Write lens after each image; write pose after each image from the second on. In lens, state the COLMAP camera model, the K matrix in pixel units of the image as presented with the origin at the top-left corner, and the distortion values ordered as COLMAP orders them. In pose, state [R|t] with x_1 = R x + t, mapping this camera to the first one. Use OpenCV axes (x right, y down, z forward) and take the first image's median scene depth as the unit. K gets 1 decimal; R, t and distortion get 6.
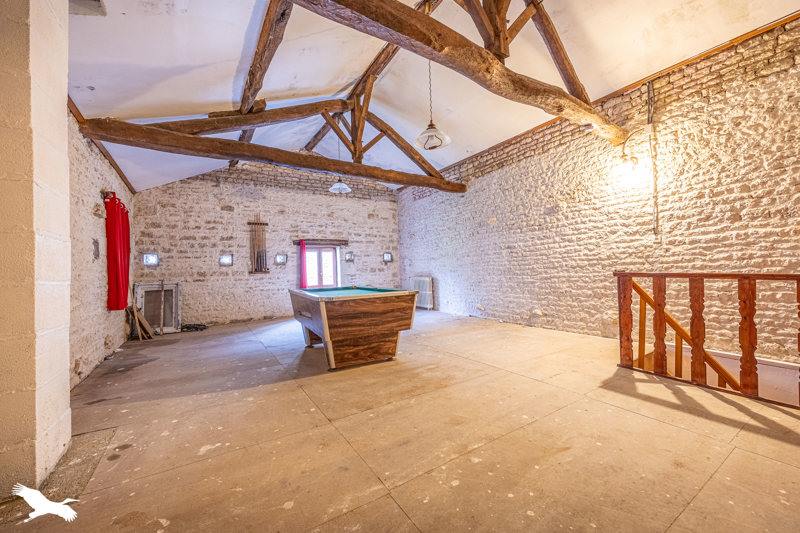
lens RADIAL K [[321.2, 0, 400.2], [0, 321.2, 282.4], [0, 0, 1]] dist [-0.003781, -0.000392]
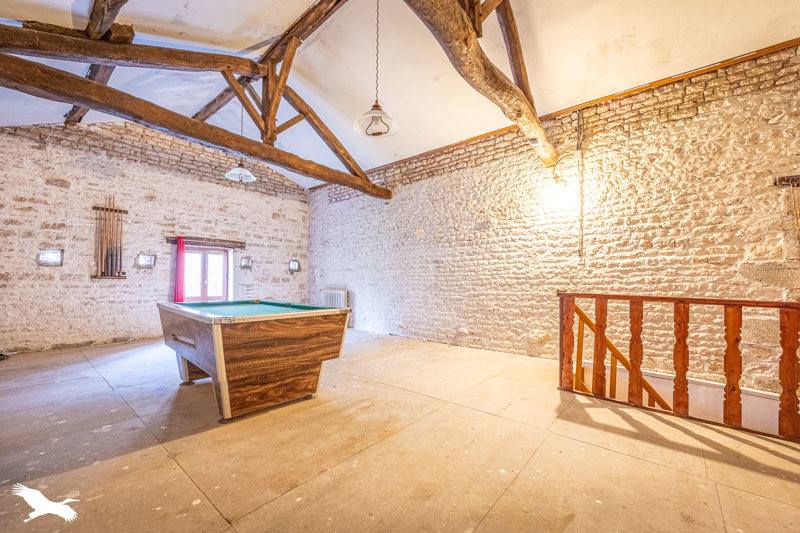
lens RADIAL K [[321.2, 0, 400.2], [0, 321.2, 282.4], [0, 0, 1]] dist [-0.003781, -0.000392]
pose [[0.948648, 0.035548, 0.314329, -0.076431], [-0.023197, 0.998808, -0.042948, -0.006812], [-0.315481, 0.033451, 0.948342, 0.194629]]
